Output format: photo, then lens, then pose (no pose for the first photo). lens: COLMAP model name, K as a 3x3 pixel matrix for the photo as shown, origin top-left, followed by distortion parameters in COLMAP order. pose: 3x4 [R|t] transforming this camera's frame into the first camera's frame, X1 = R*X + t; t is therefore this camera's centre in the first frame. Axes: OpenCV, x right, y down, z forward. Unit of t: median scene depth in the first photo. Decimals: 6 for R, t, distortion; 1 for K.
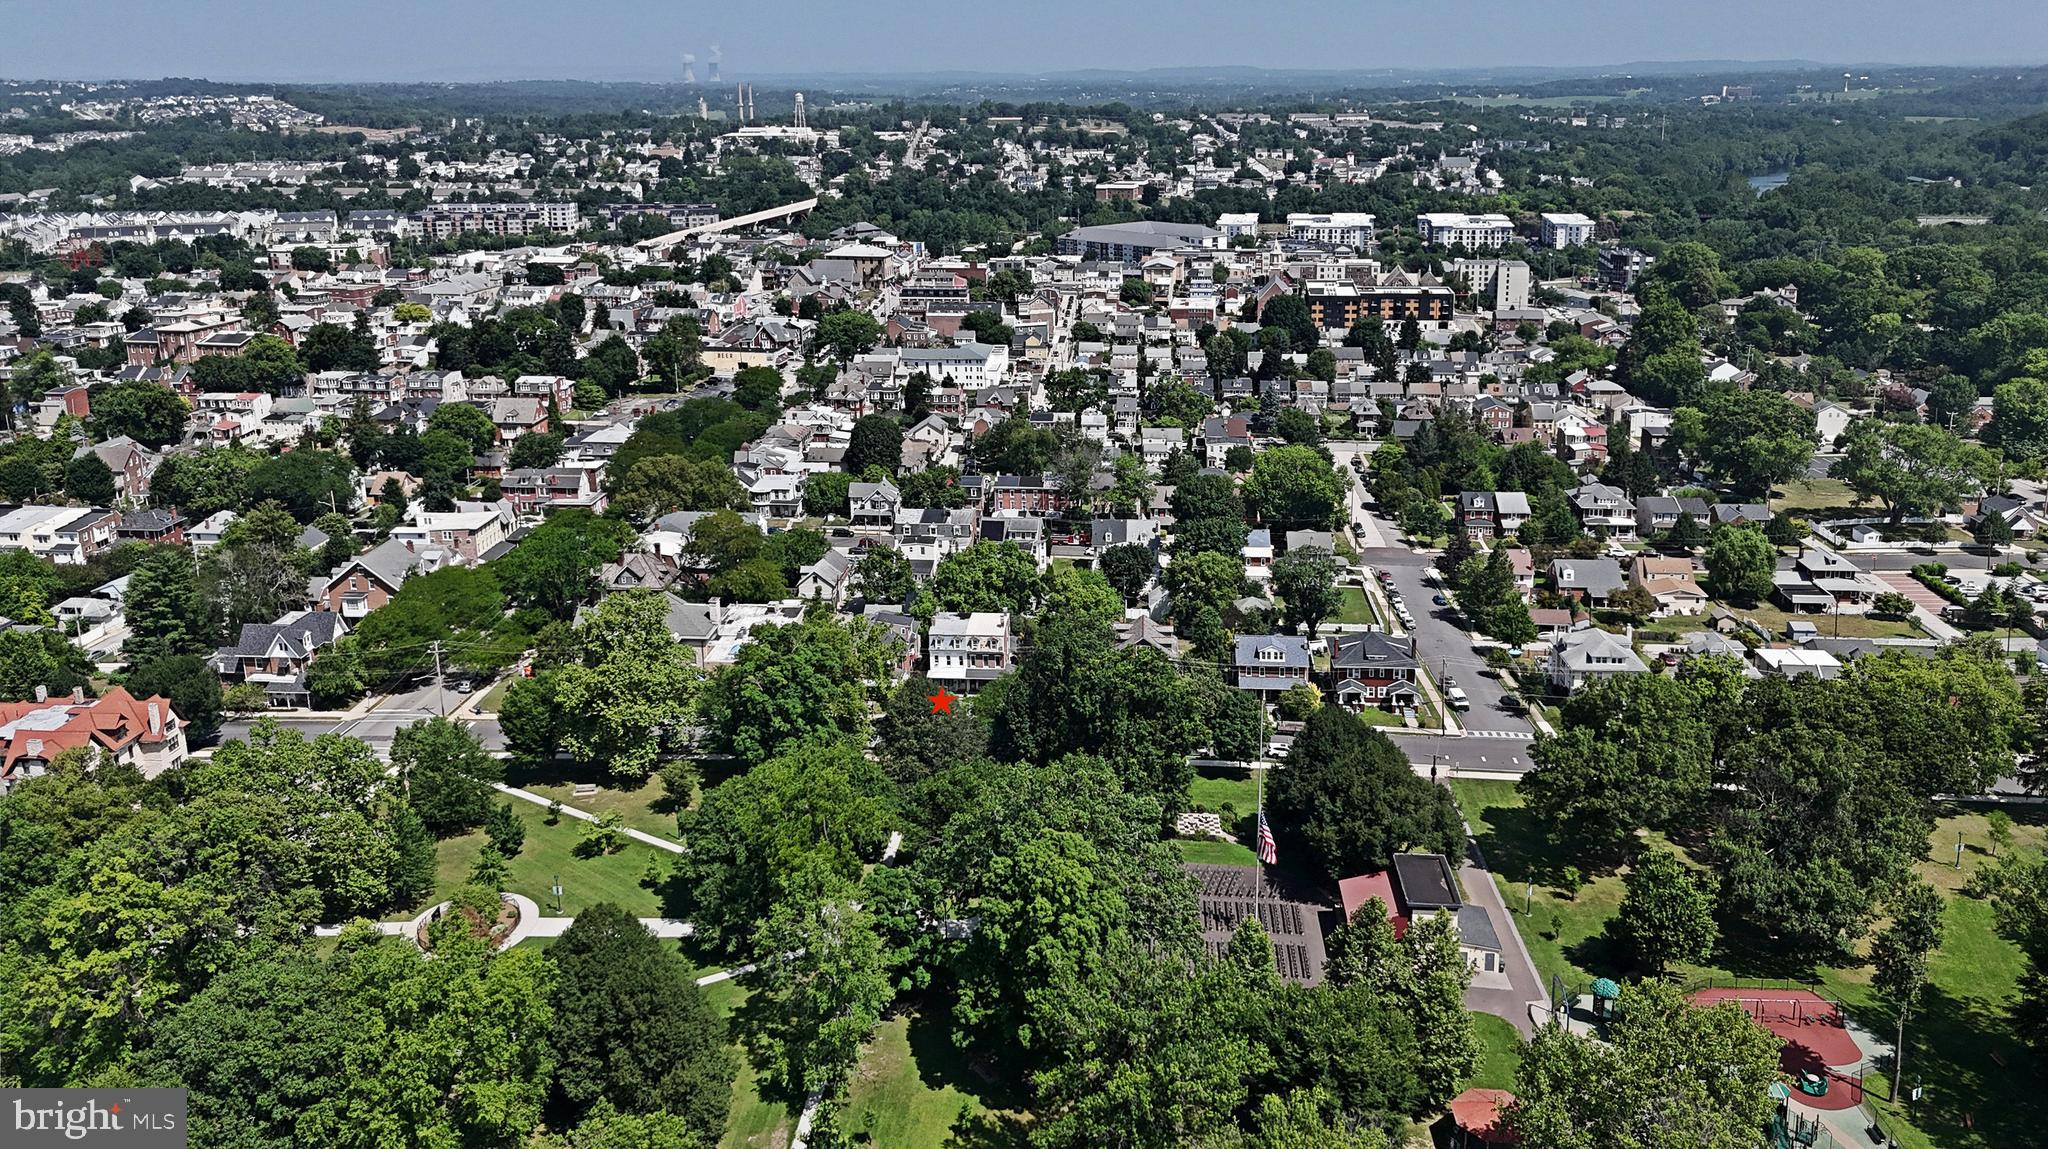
lens RADIAL K [[1524.3, 0, 1026.0], [0, 1524.3, 568.5], [0, 0, 1]] dist [0.060549, -0.054817]
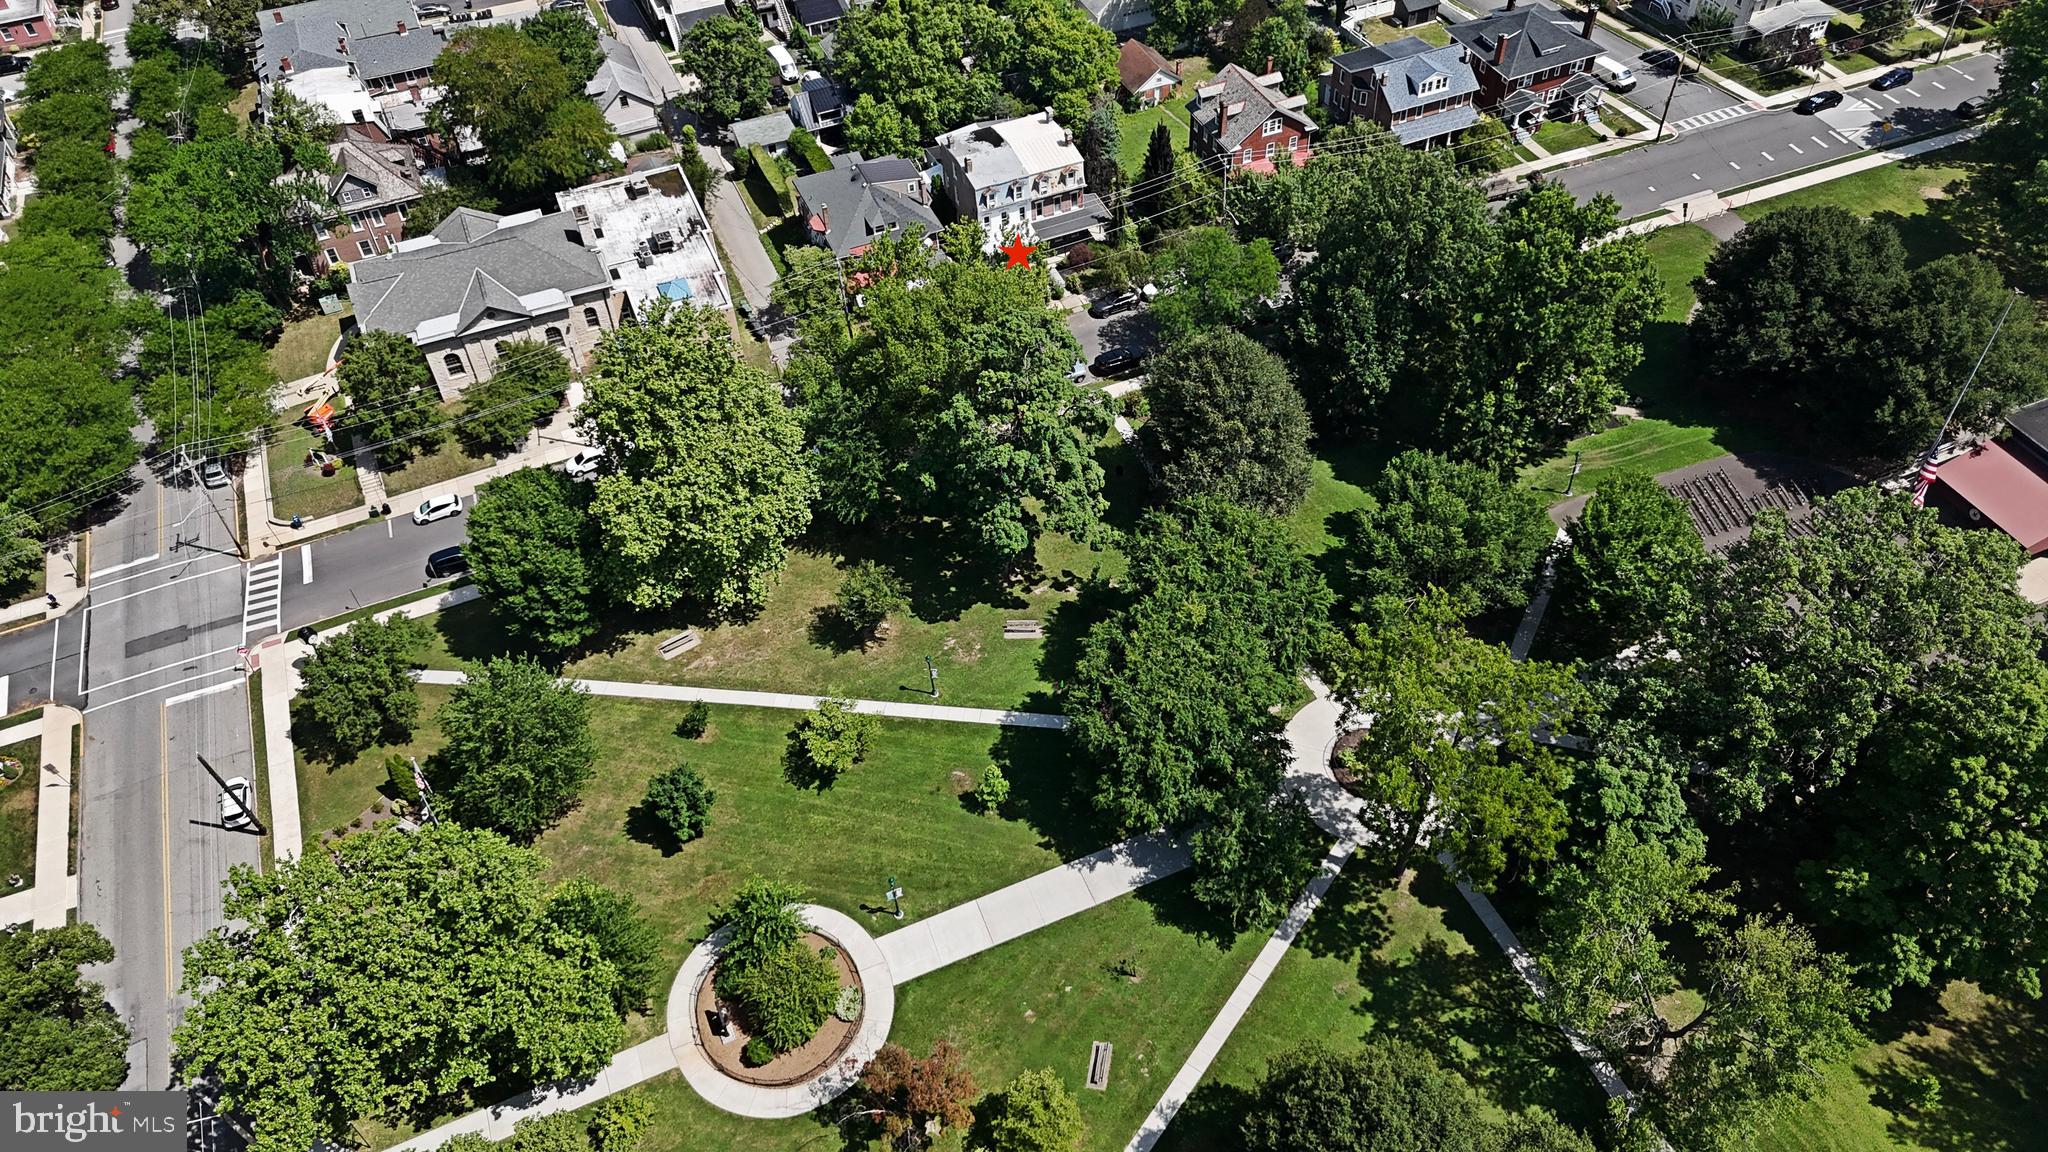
lens RADIAL K [[1524.3, 0, 1017.7], [0, 1524.3, 586.4], [0, 0, 1]] dist [0.060549, -0.054817]
pose [[0.892106, -0.350629, 0.284967, -0.281484], [0.170995, 0.845791, 0.505369, -0.133578], [-0.418220, -0.402114, 0.814491, 0.389983]]
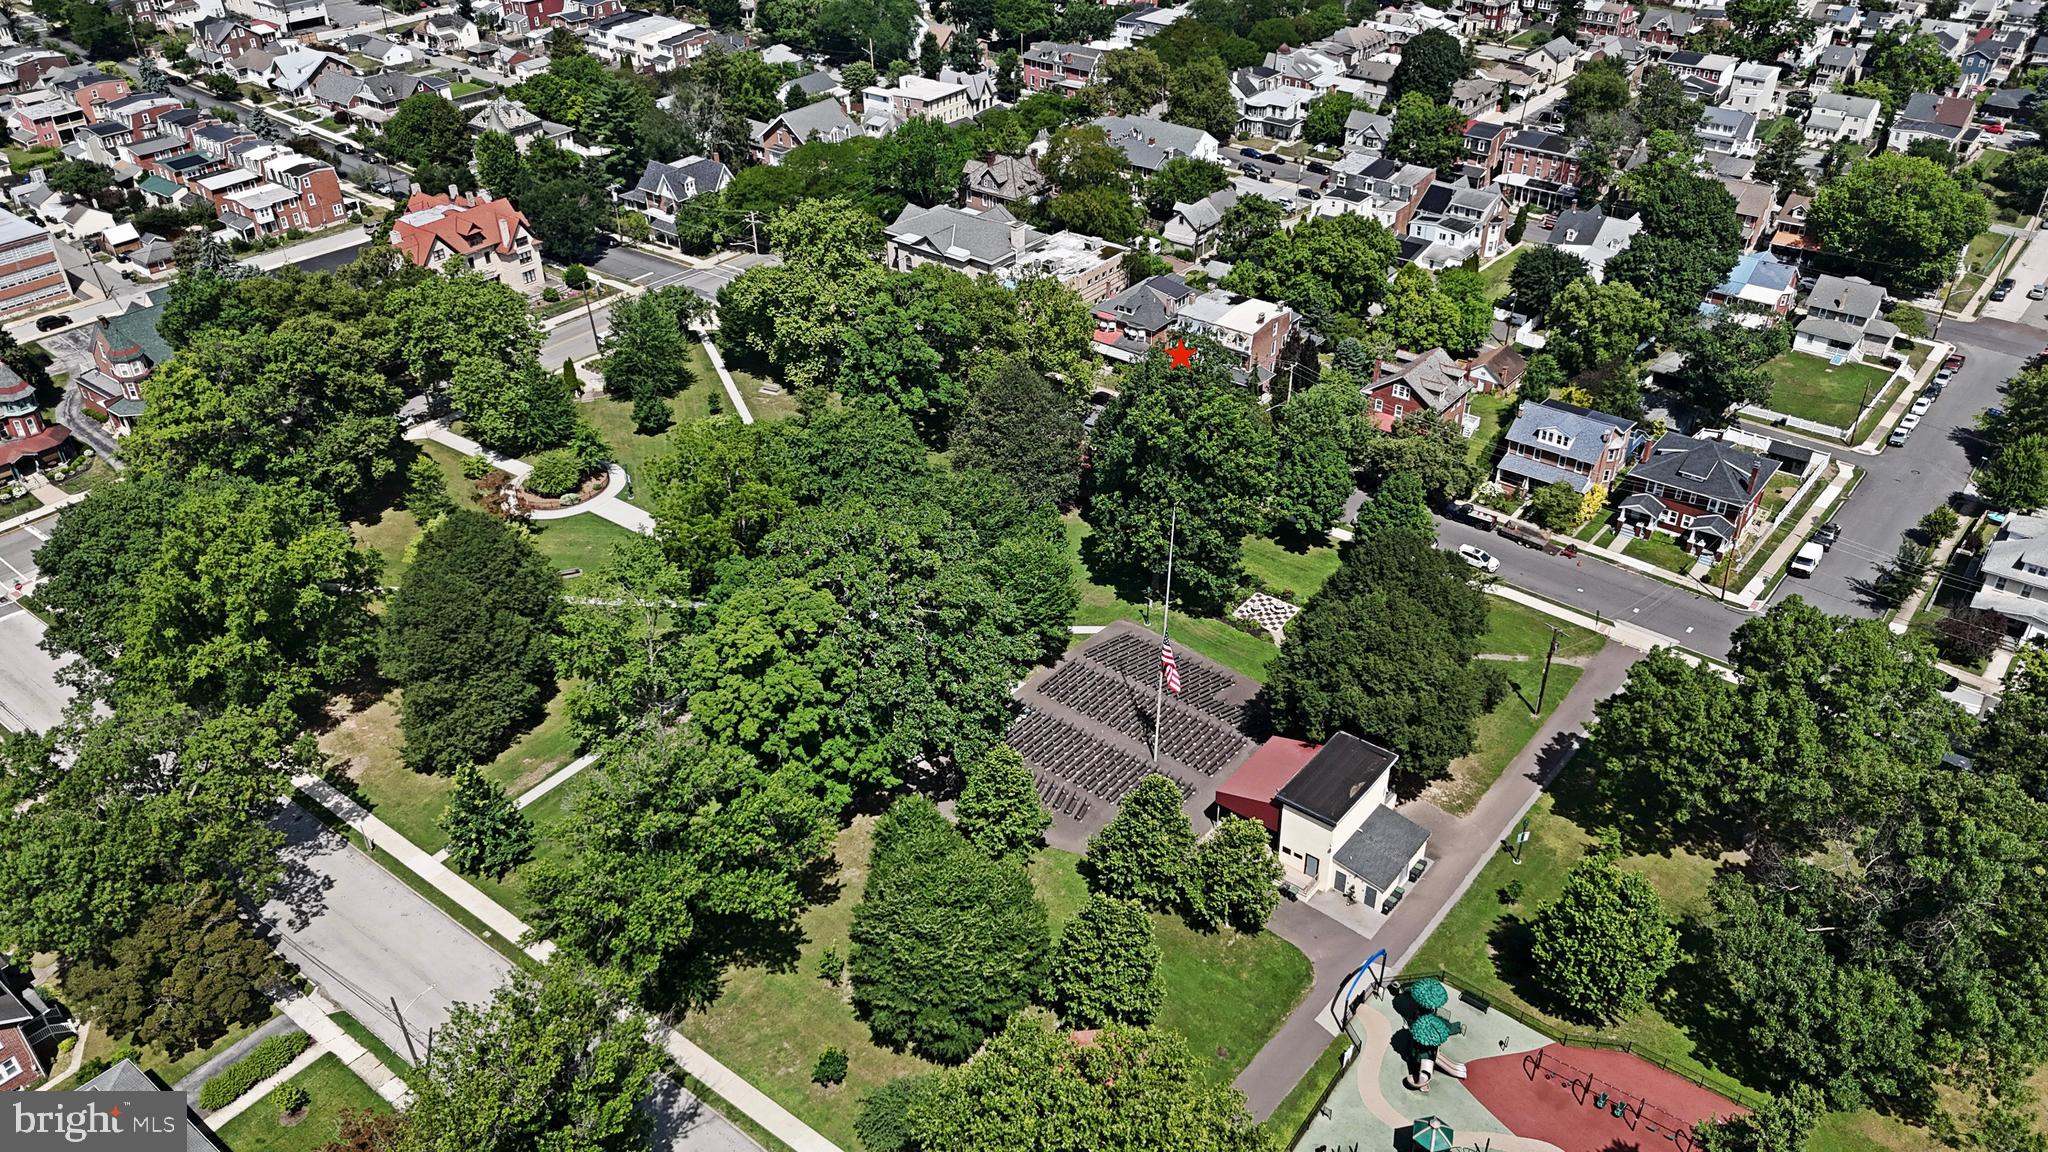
lens RADIAL K [[1524.3, 0, 1015.0], [0, 1524.3, 558.5], [0, 0, 1]] dist [0.060549, -0.054817]
pose [[0.828855, 0.300010, -0.472222, 0.306480], [-0.166094, 0.937962, 0.304368, -0.073443], [0.534240, -0.173844, 0.827264, 0.192940]]
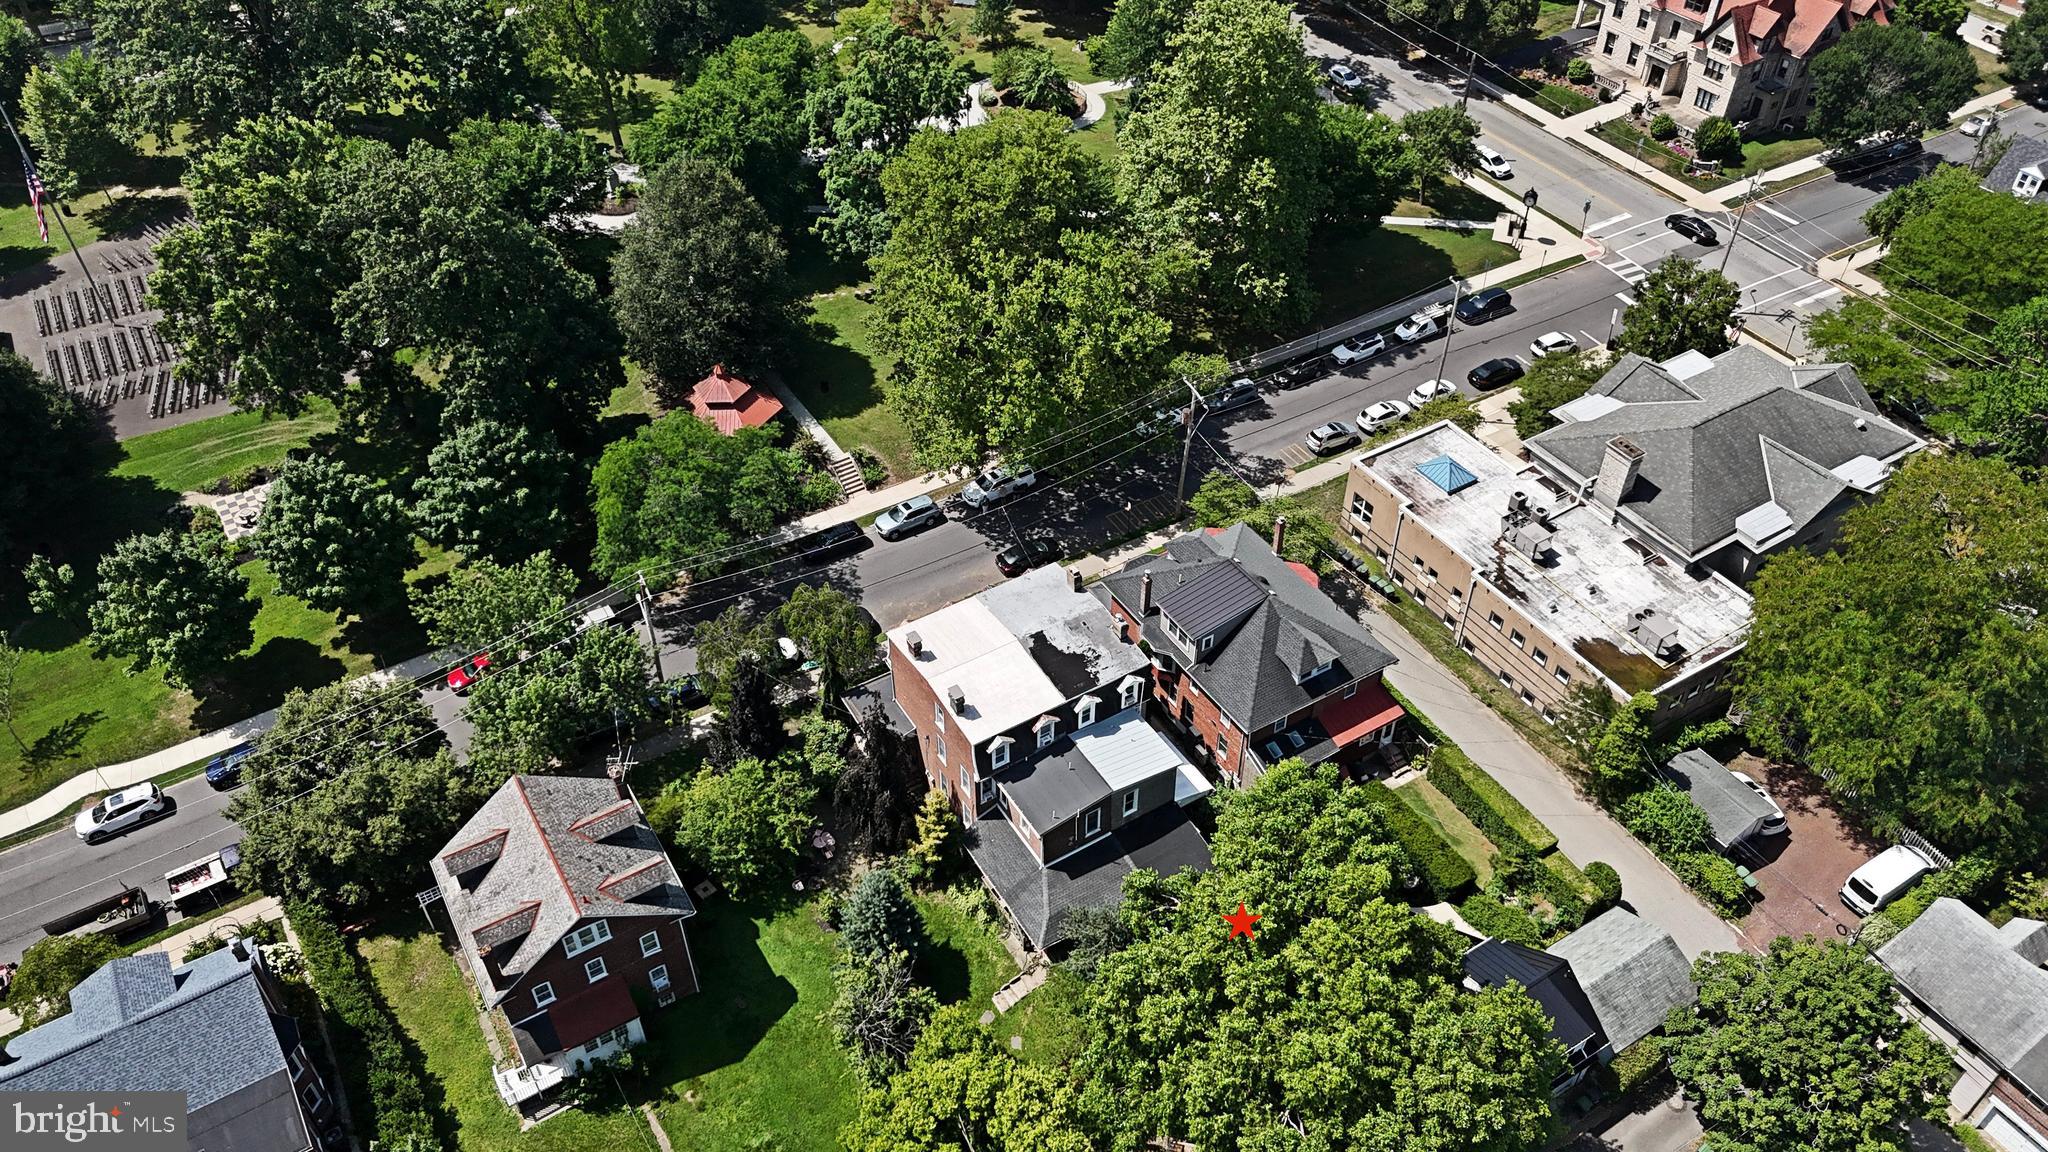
lens RADIAL K [[1524.3, 0, 1026.9], [0, 1524.3, 562.1], [0, 0, 1]] dist [0.060549, -0.054817]
pose [[-0.810315, 0.397117, -0.430914, 0.110156], [-0.171542, 0.542390, 0.822427, -0.274702], [0.560324, 0.740345, -0.371384, 1.110443]]
